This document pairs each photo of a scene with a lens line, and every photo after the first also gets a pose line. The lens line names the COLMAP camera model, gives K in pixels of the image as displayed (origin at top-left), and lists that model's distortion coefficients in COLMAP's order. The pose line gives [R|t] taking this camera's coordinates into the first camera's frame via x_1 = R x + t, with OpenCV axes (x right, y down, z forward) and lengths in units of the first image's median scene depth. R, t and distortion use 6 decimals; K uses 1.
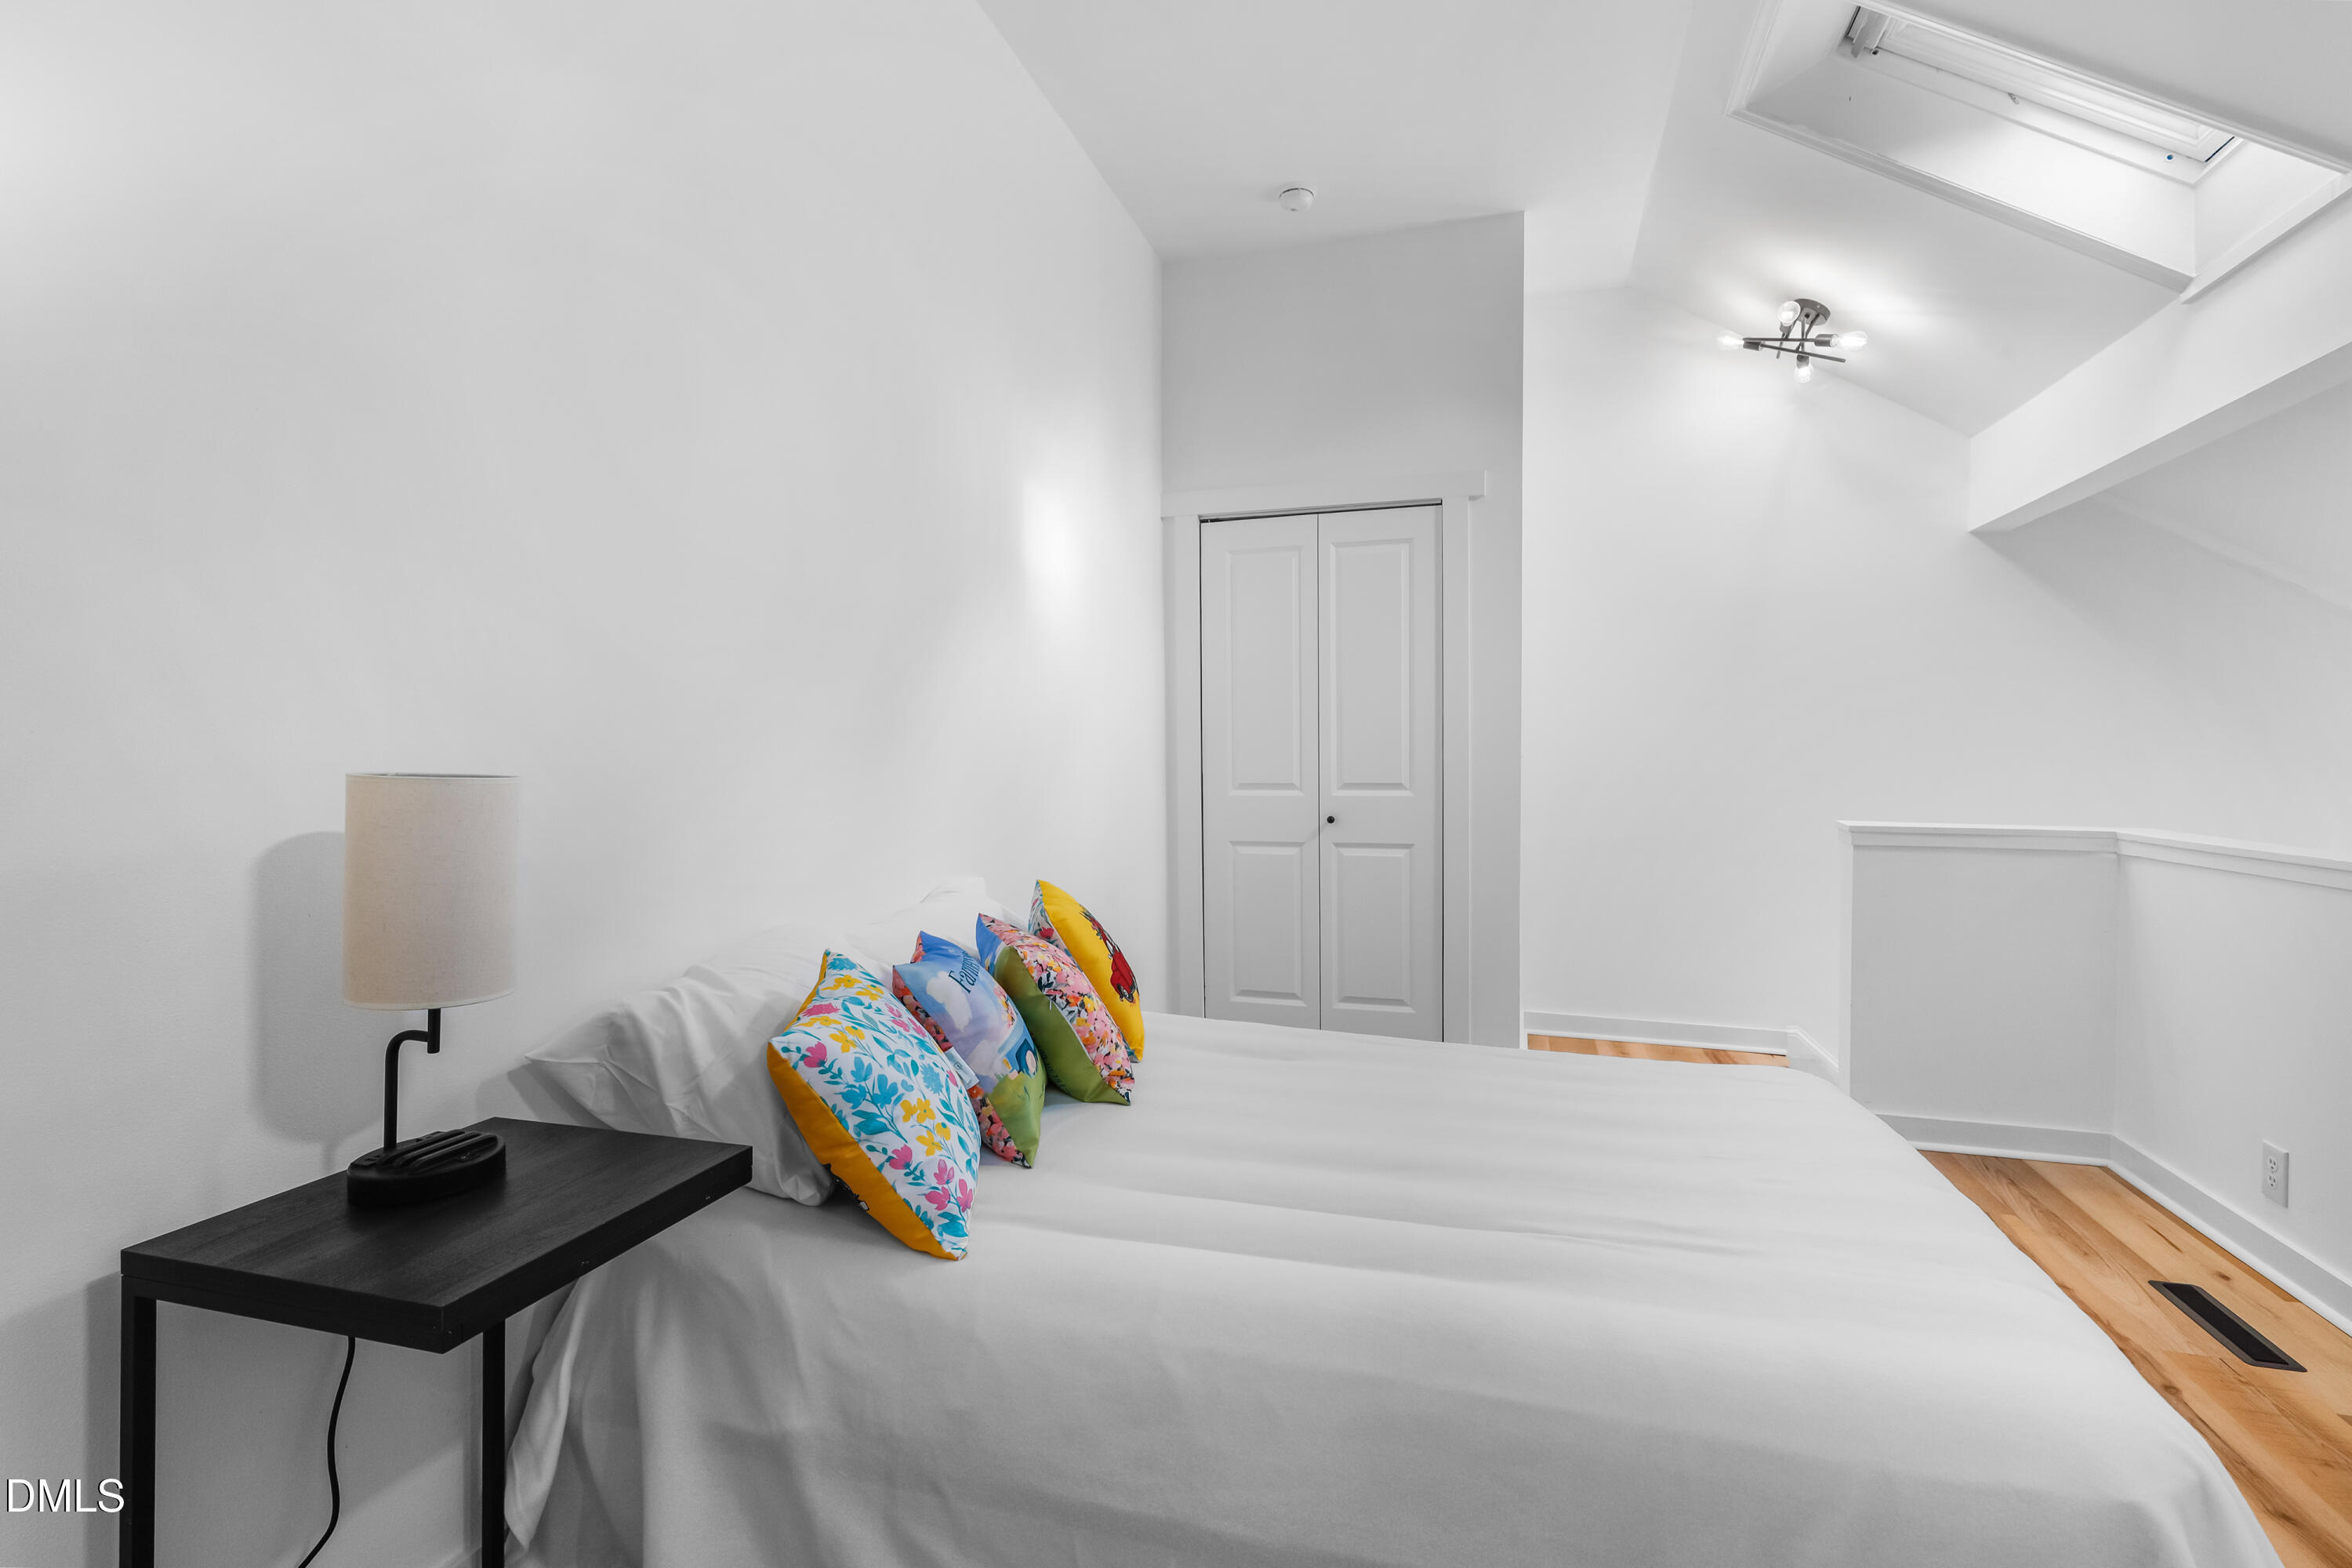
lens RADIAL K [[1073.9, 0, 1180.6], [0, 1073.9, 768.7], [0, 0, 1]] dist [0.000968, 0.000042]
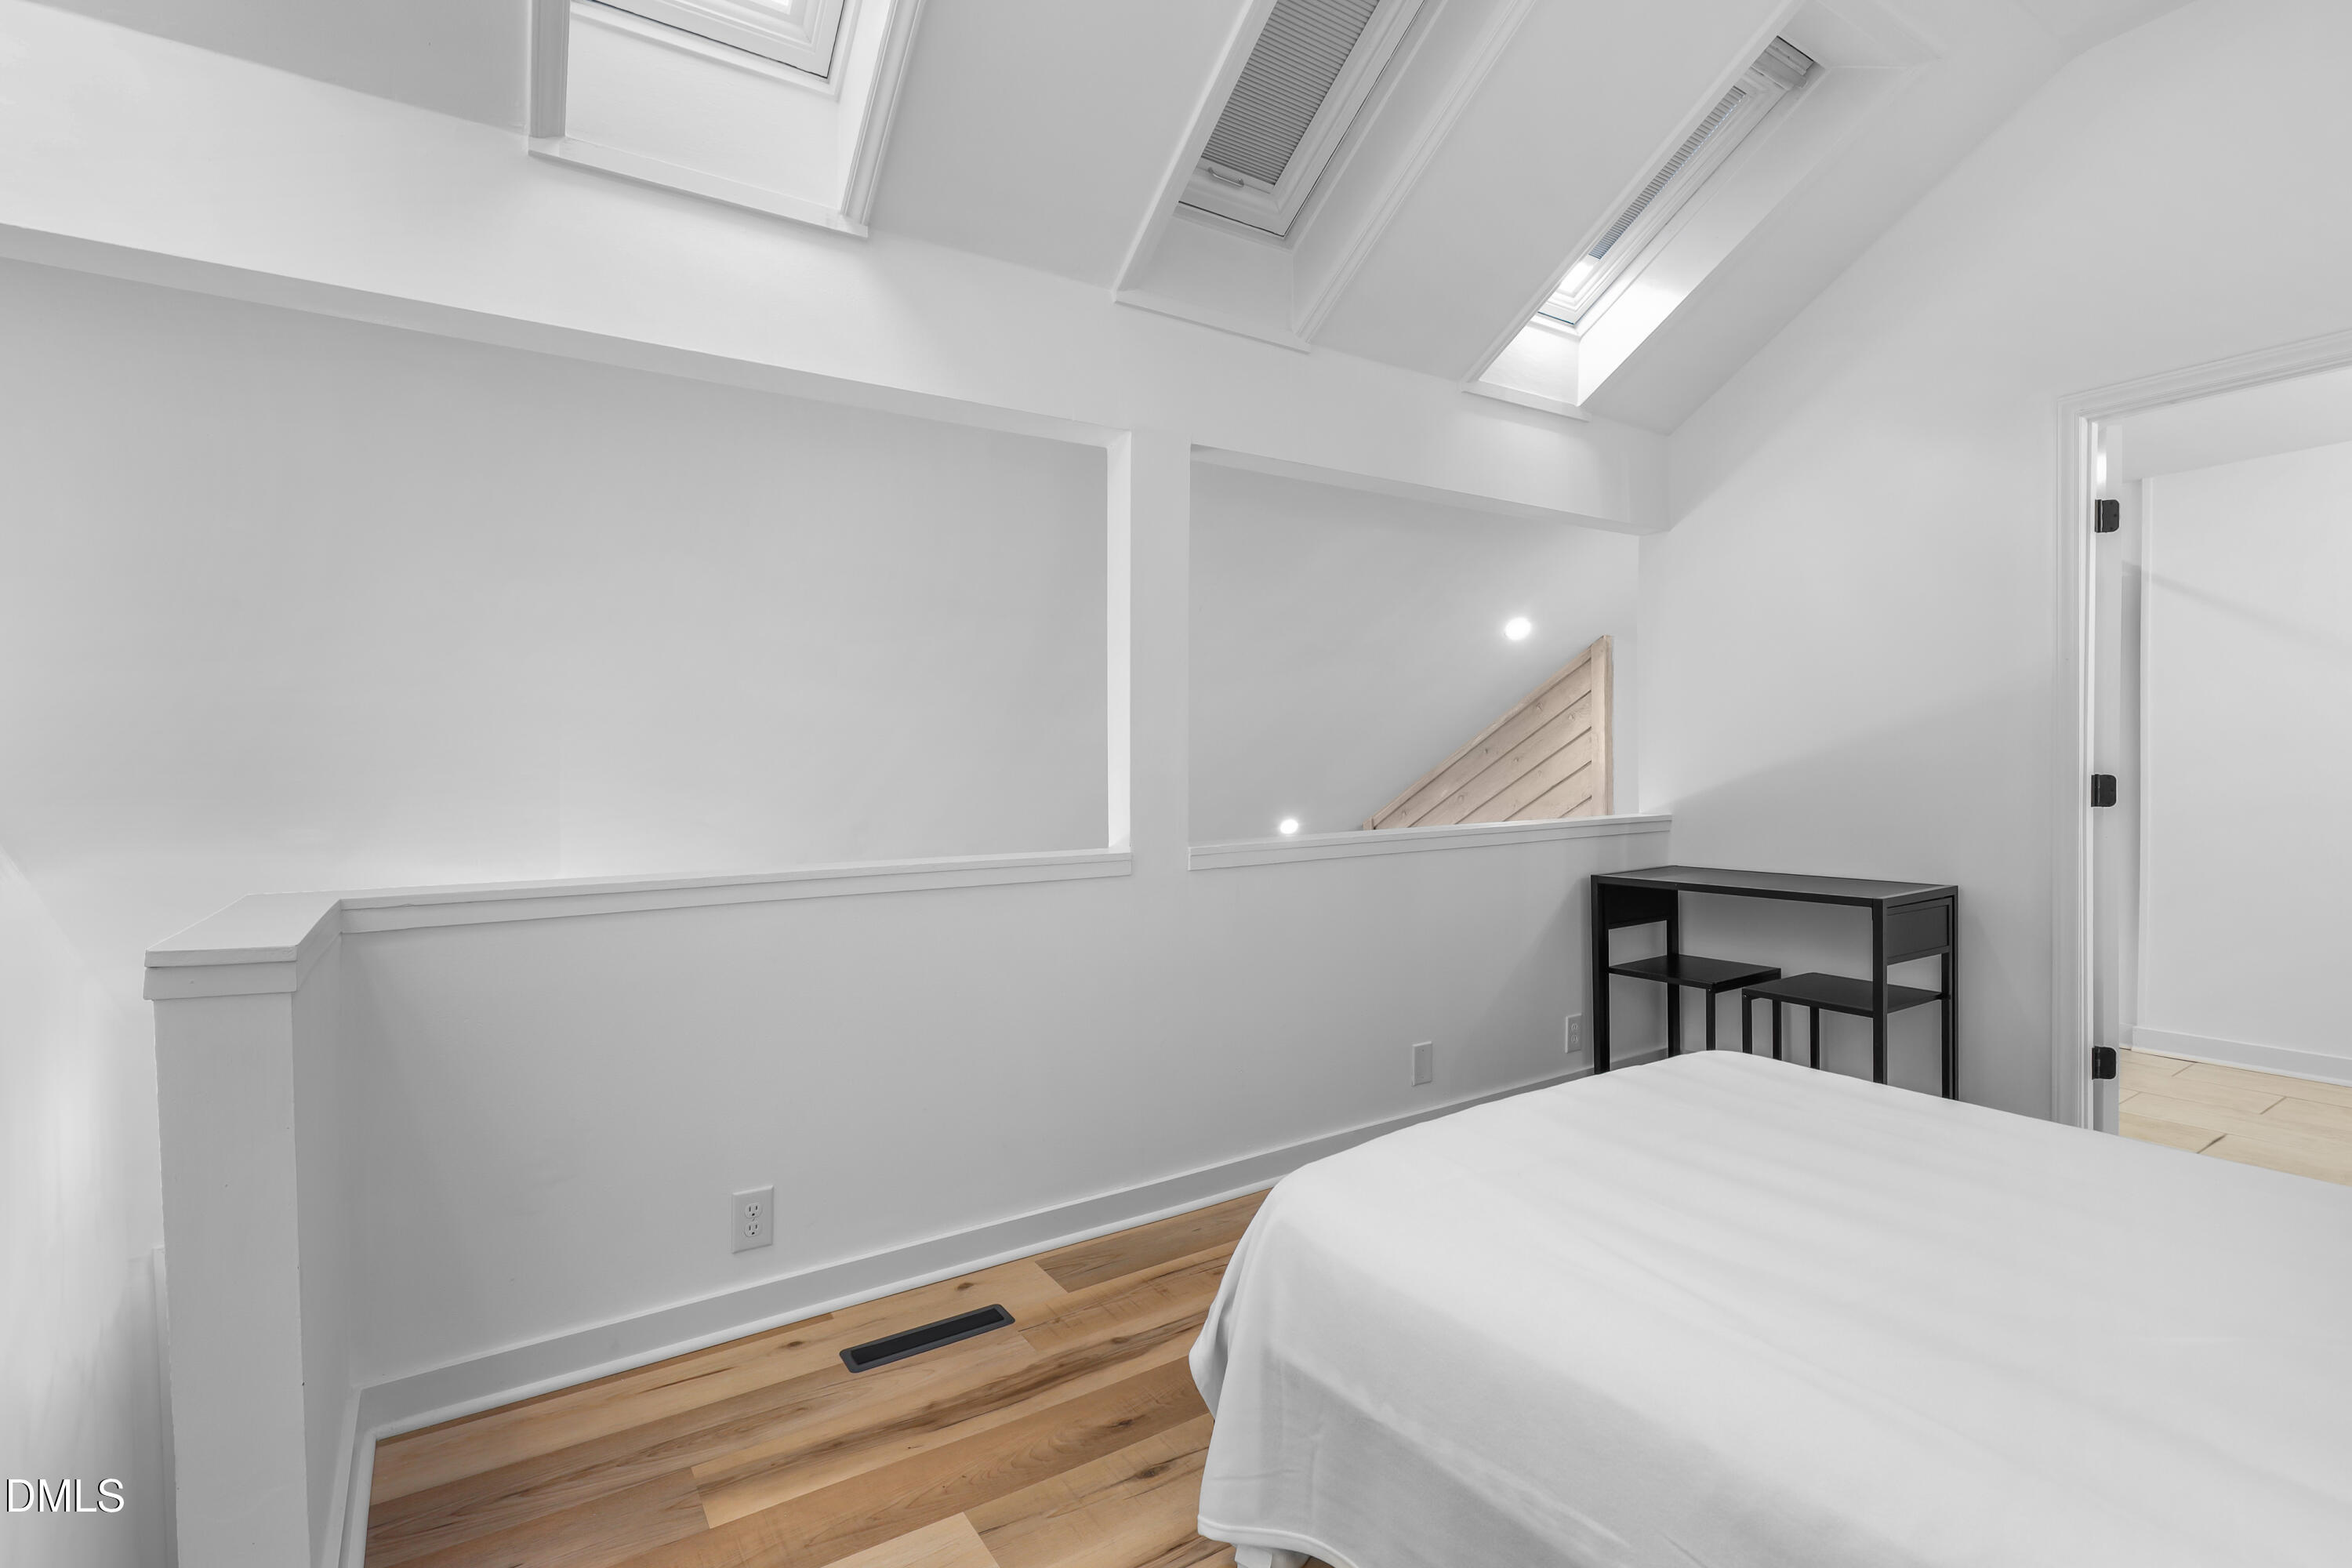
lens RADIAL K [[1073.9, 0, 1176.9], [0, 1073.9, 781.7], [0, 0, 1]] dist [0.000968, 0.000042]
pose [[-0.777836, 0.007831, 0.628418, 0.148372], [0.019650, 0.999737, 0.011865, -0.003303], [-0.628160, 0.021578, -0.777785, 1.463436]]
